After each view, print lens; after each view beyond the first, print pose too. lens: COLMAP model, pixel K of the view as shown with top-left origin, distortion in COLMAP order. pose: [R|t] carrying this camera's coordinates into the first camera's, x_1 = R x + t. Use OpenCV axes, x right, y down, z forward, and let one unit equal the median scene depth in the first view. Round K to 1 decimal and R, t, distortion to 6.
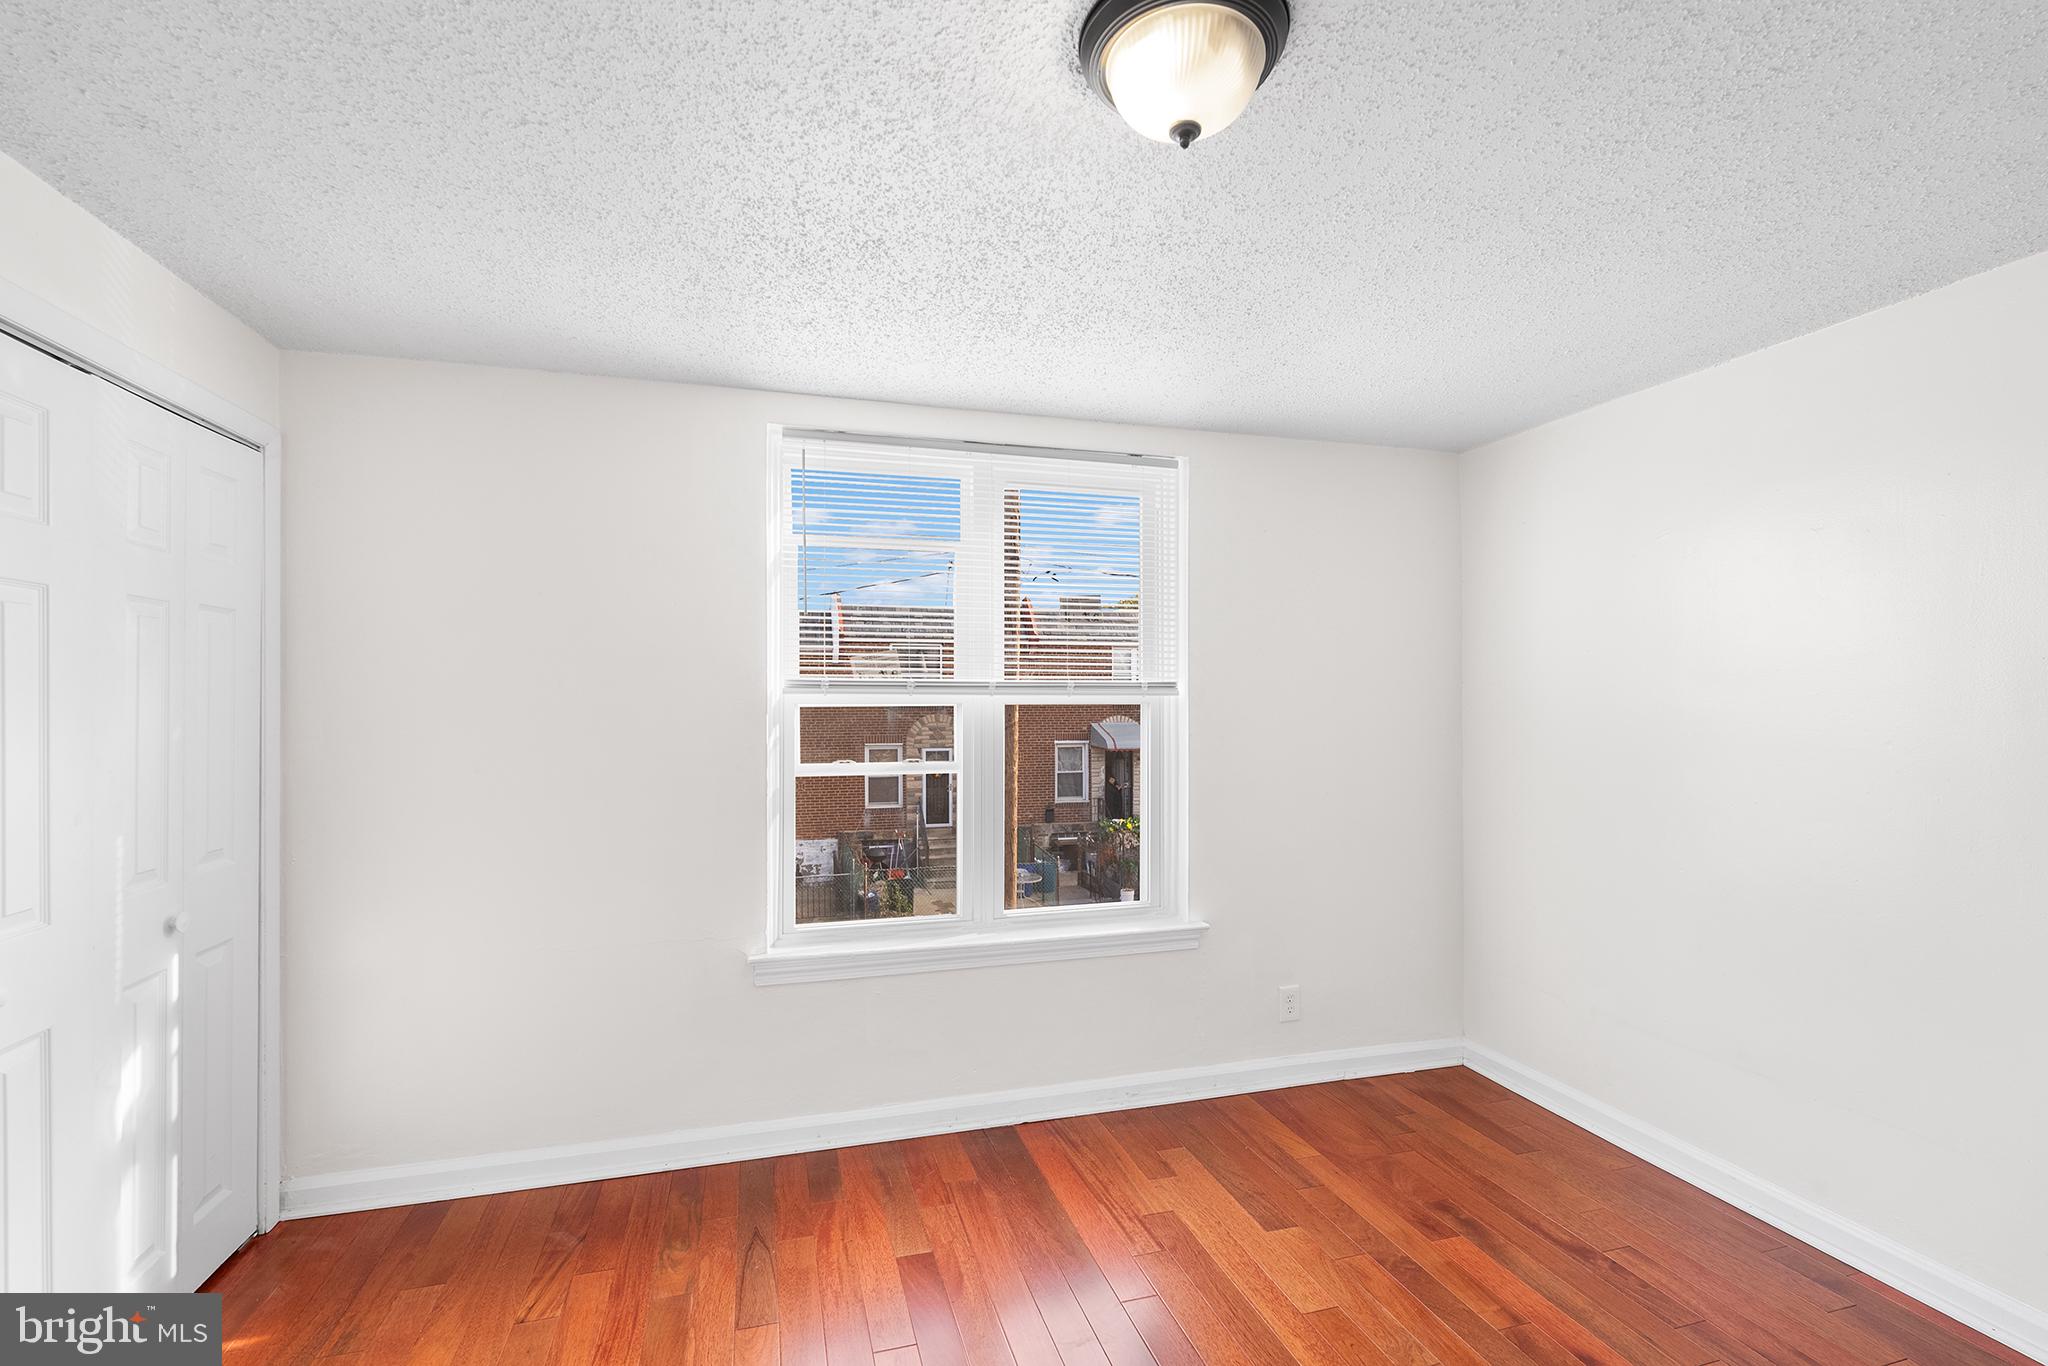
lens RADIAL K [[920.0, 0, 1024.4], [0, 920.0, 693.6], [0, 0, 1]] dist [-0.004769, 0.001036]
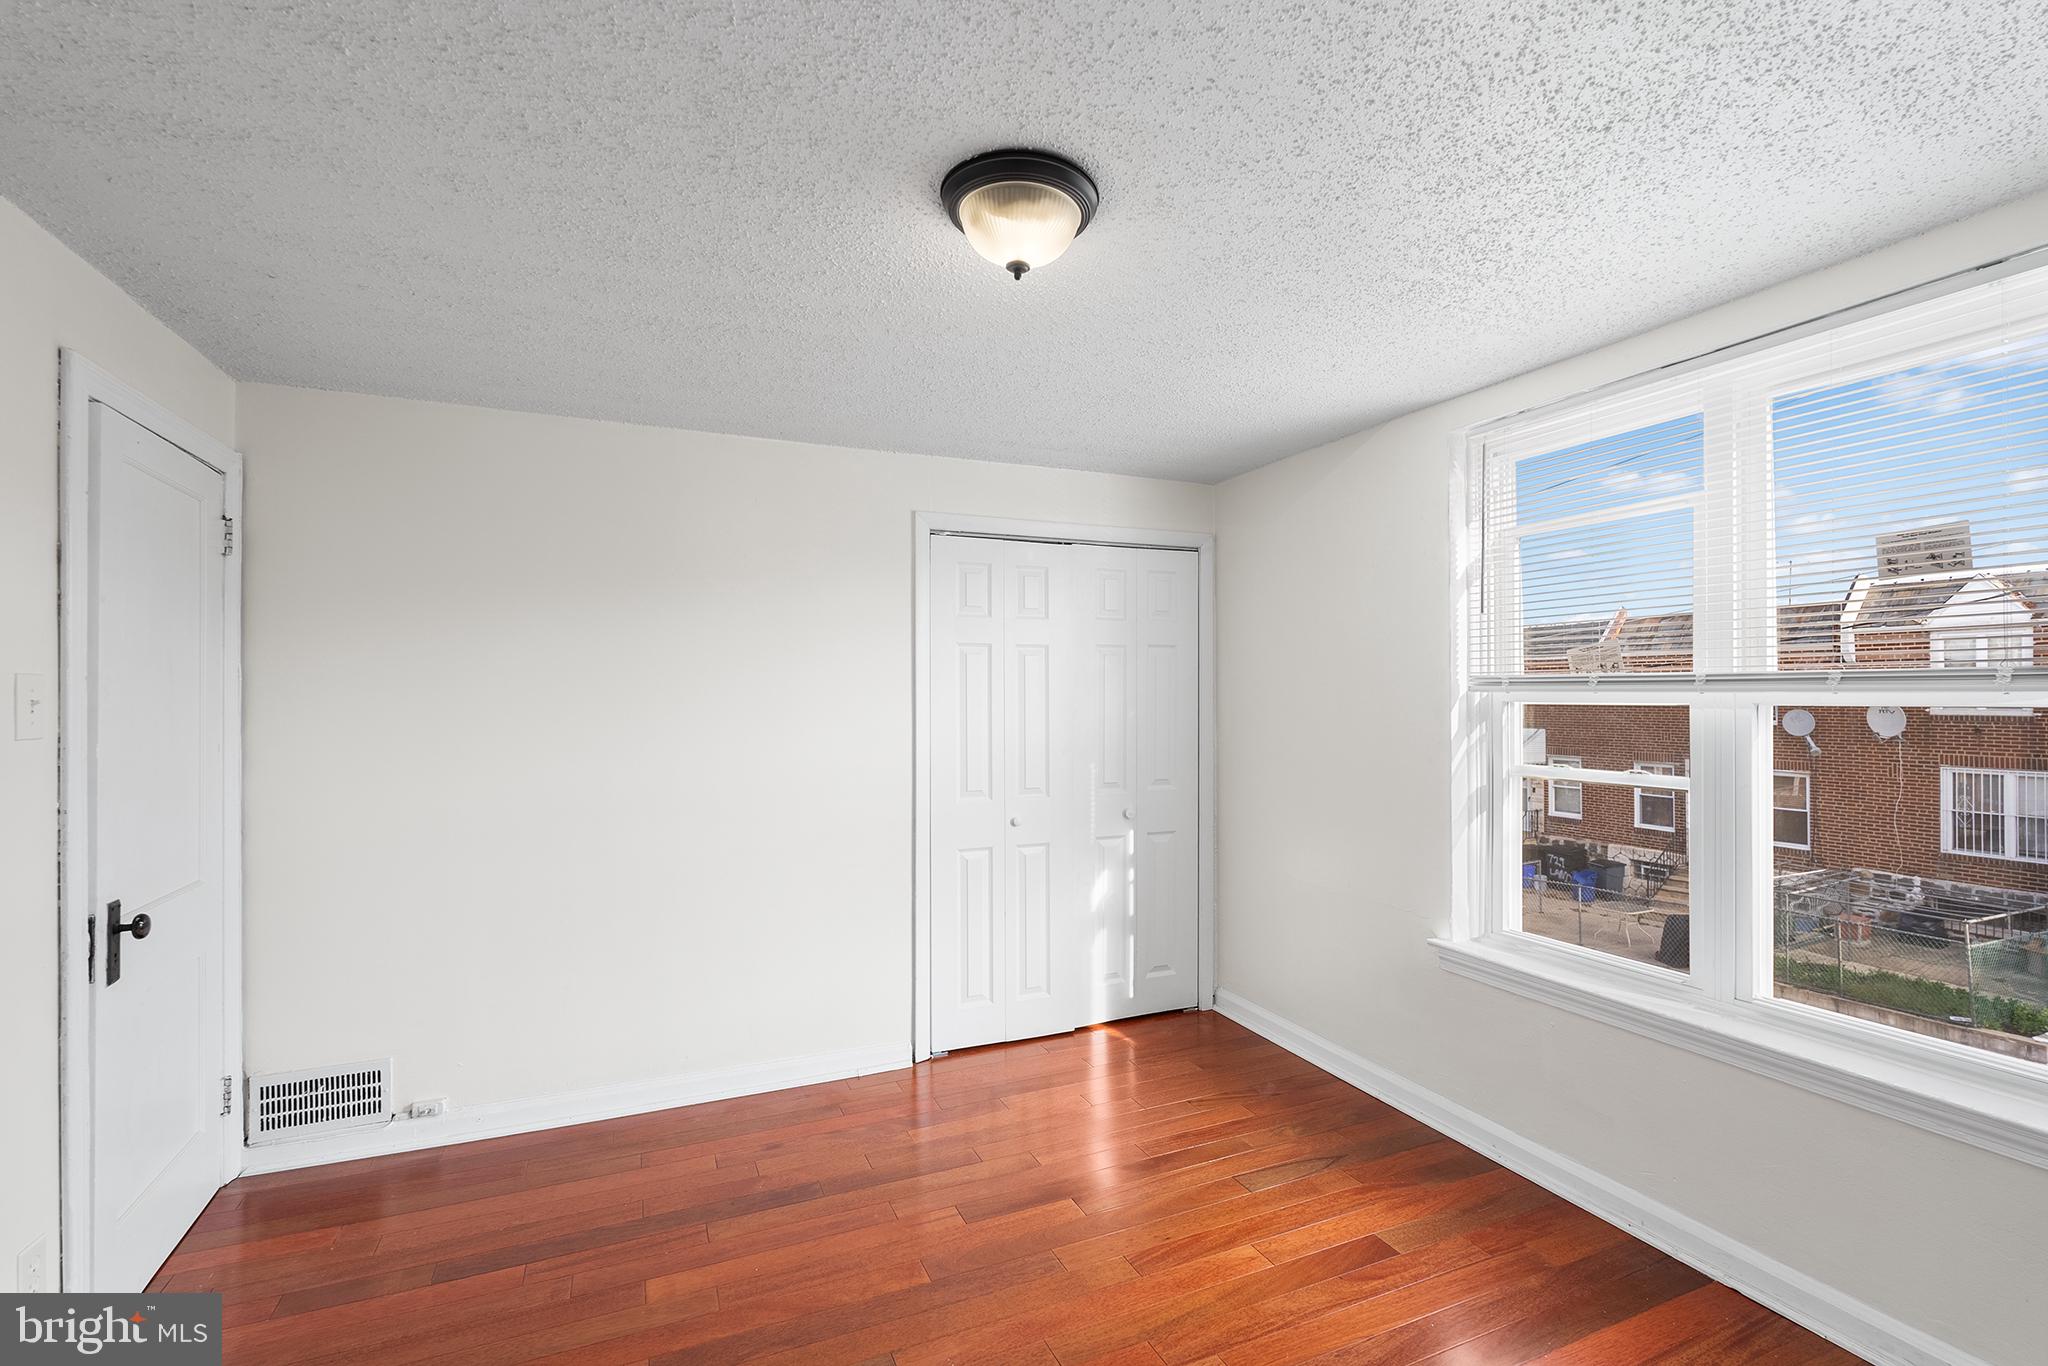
lens RADIAL K [[920.0, 0, 1031.6], [0, 920.0, 690.4], [0, 0, 1]] dist [-0.004769, 0.001036]
pose [[0.130352, -0.003700, -0.991461, 0.690956], [0.007430, 0.999969, -0.002755, -0.001974], [0.991440, -0.007007, 0.130375, 0.396505]]
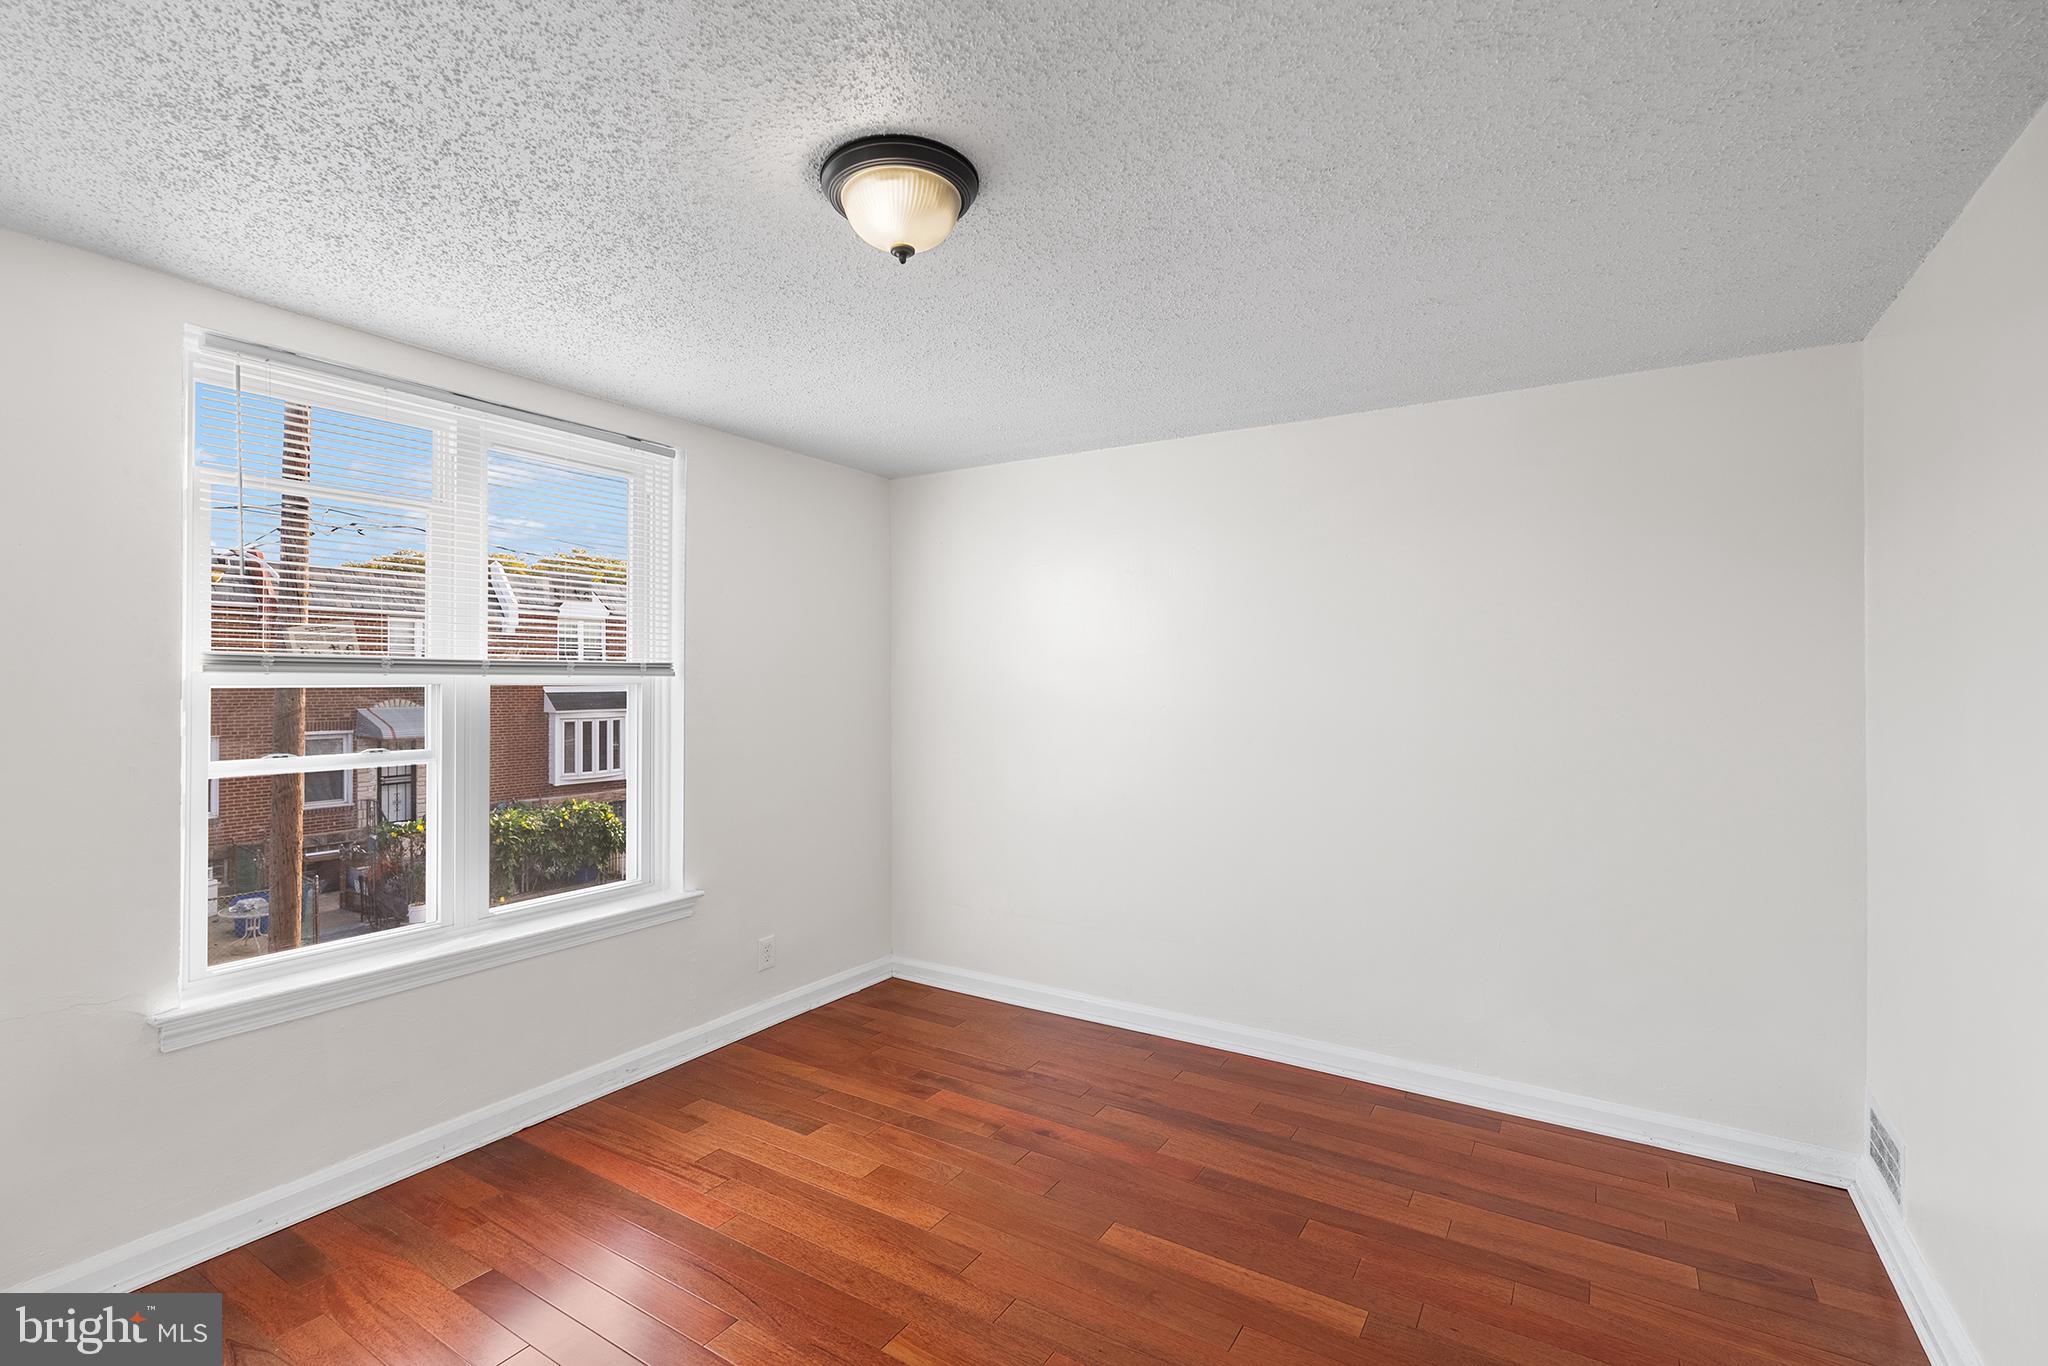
lens RADIAL K [[920.0, 0, 1032.4], [0, 920.0, 674.5], [0, 0, 1]] dist [-0.004769, 0.001036]
pose [[0.742861, 0.005445, 0.669423, -0.265879], [-0.006095, 0.999980, -0.001371, -0.000963], [-0.669418, -0.003062, 0.742880, -0.051418]]
